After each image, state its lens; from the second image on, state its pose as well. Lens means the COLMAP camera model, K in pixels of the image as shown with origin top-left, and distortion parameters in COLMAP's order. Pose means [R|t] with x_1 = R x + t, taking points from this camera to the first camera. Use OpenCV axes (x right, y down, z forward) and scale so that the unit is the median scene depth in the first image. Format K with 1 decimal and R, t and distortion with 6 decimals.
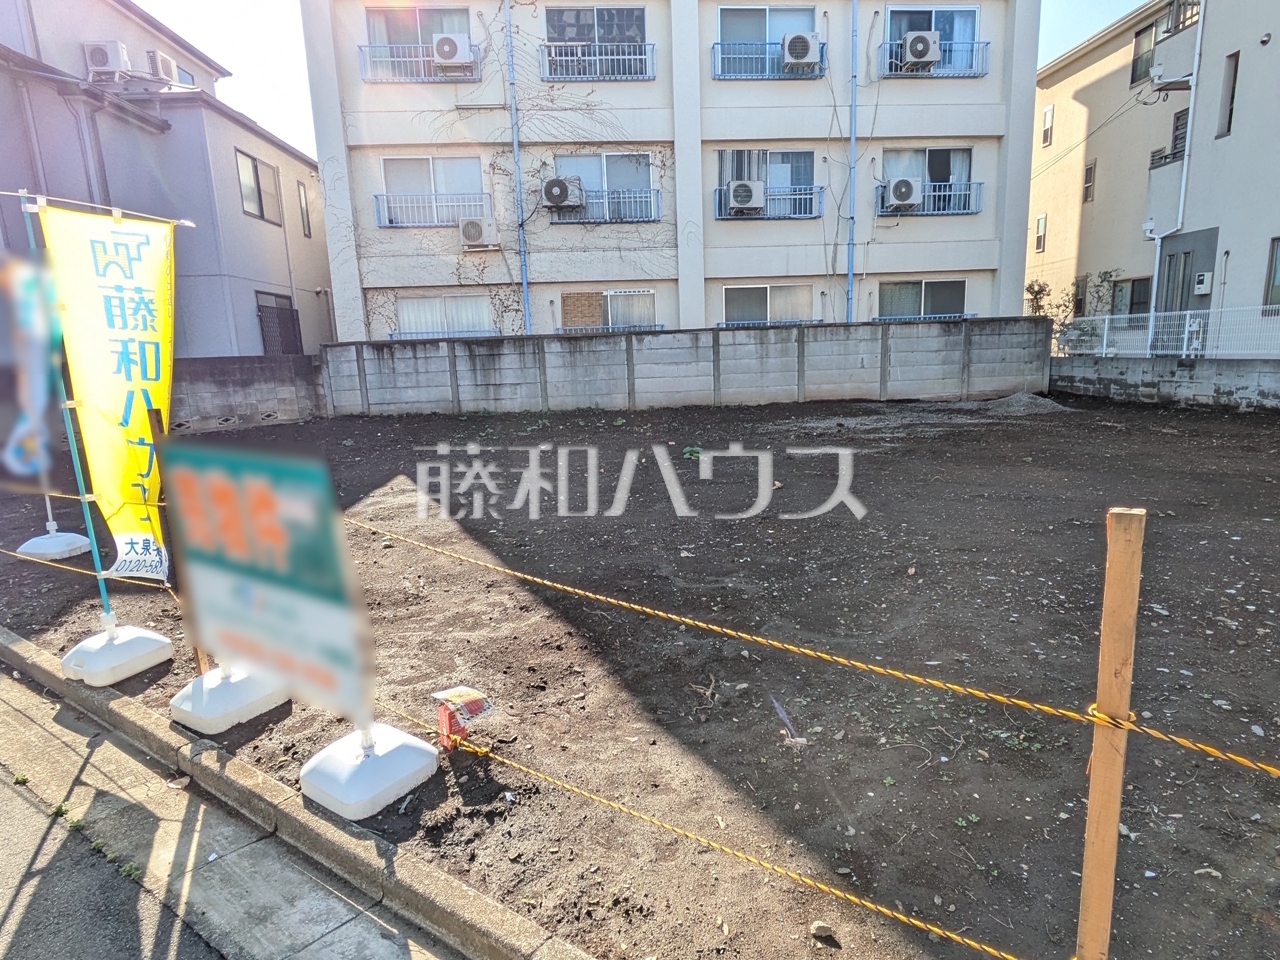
lens RADIAL K [[742.8, 0, 650.7], [0, 742.8, 502.1], [0, 0, 1]] dist [0.000159, -0.000975]
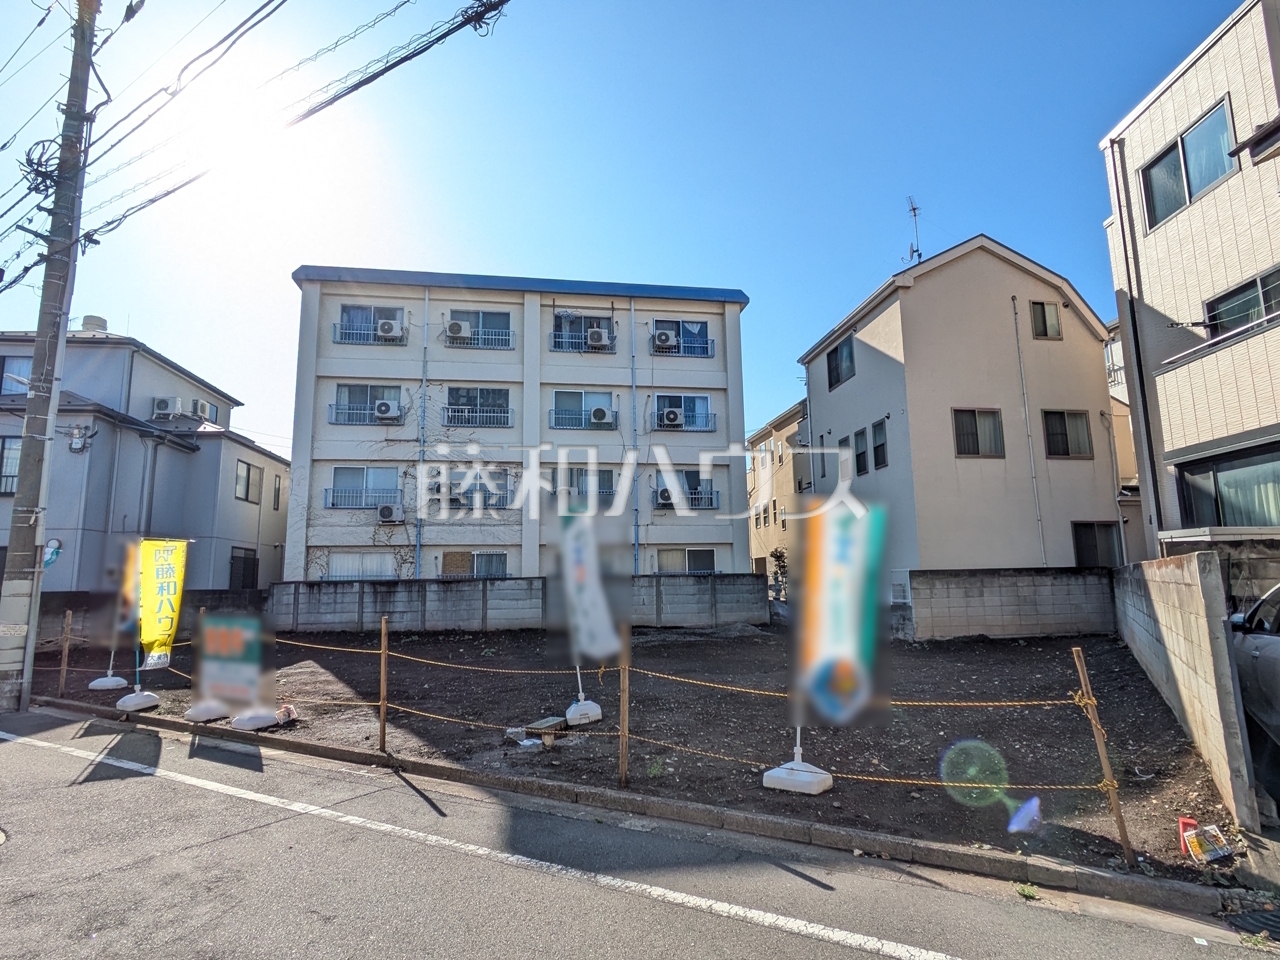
lens RADIAL K [[685.7, 0, 642.4], [0, 685.7, 483.5], [0, 0, 1]] dist [0.002432, 0.000279]
pose [[0.996675, 0.031155, 0.075283, 0.177972], [-0.002914, 0.937038, -0.349215, 0.075181], [-0.081423, 0.347834, 0.934014, -0.390622]]
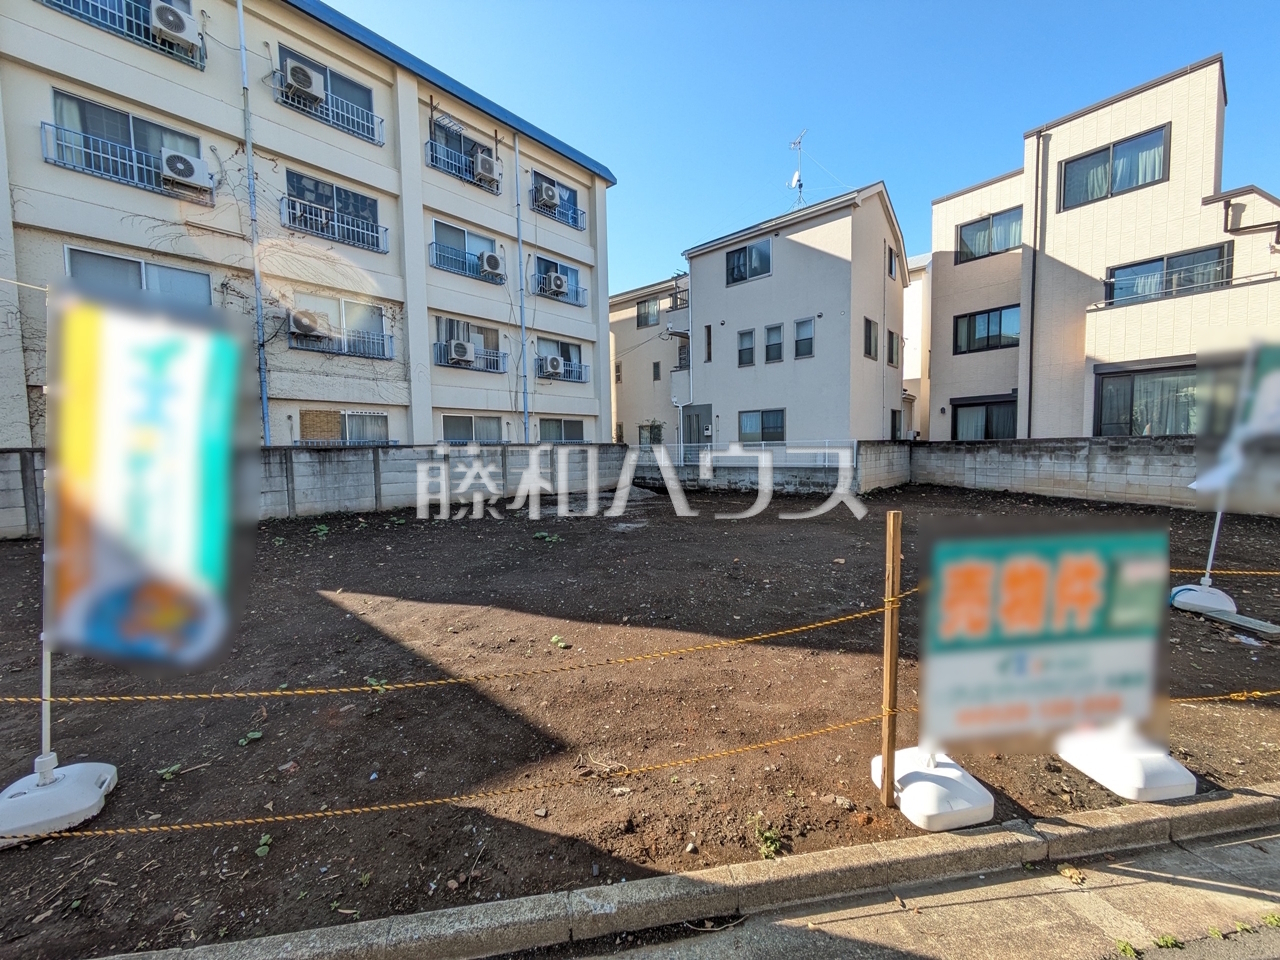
lens RADIAL K [[503.9, 0, 638.8], [0, 503.9, 479.6], [0, 0, 1]] dist [-0.001734, 0.001871]
pose [[0.719531, -0.019582, 0.694184, -0.287995], [0.134898, 0.984503, -0.112052, -0.028958], [-0.681232, 0.174269, 0.711023, 0.151109]]
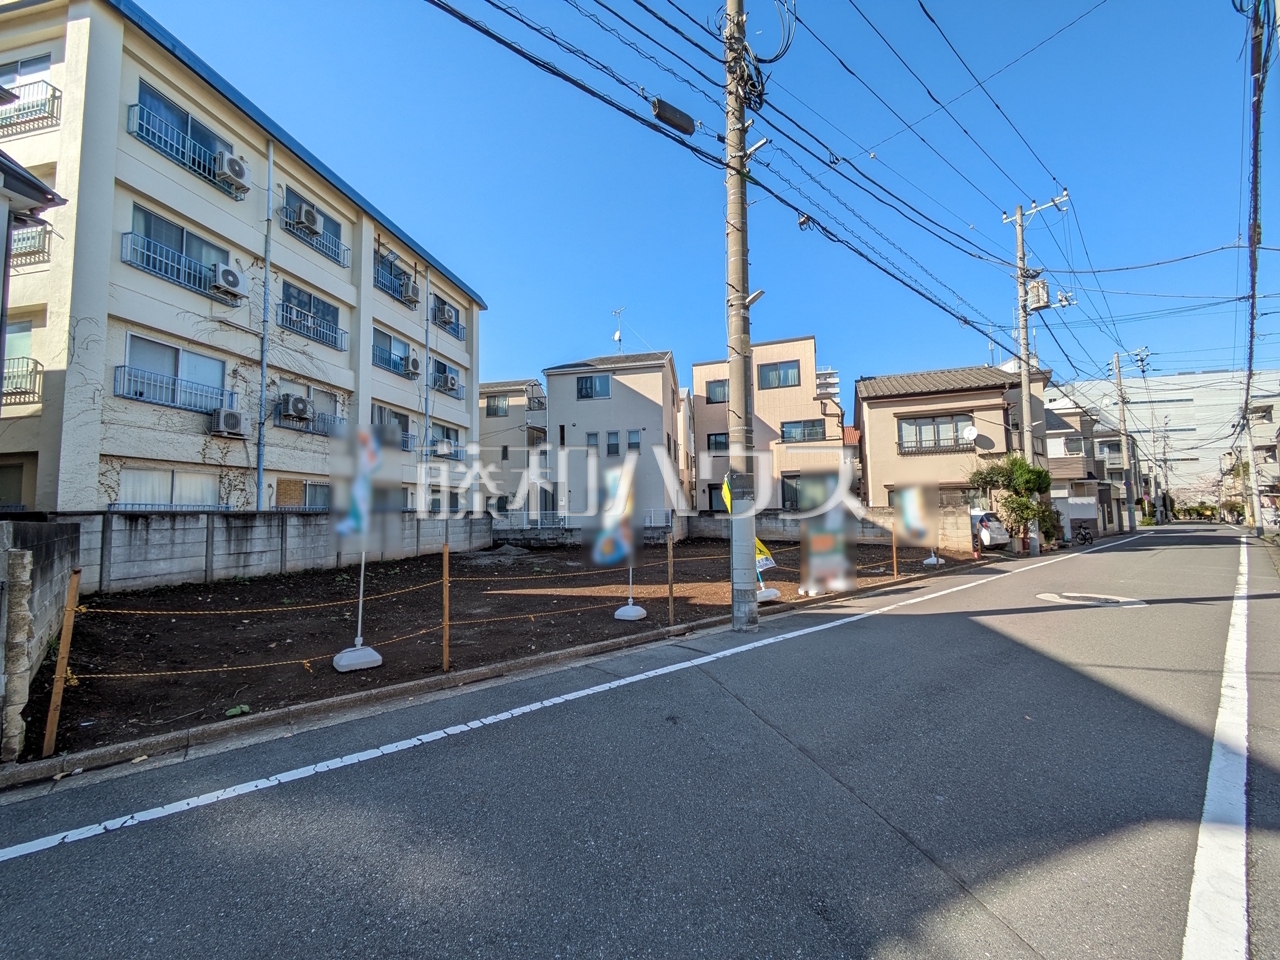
lens RADIAL K [[503.9, 0, 638.8], [0, 503.9, 479.6], [0, 0, 1]] dist [-0.001734, 0.001871]
pose [[0.271768, 0.096030, 0.957560, -0.789627], [0.207088, 0.965863, -0.155637, -0.023791], [-0.939817, 0.240597, 0.242603, 0.232119]]
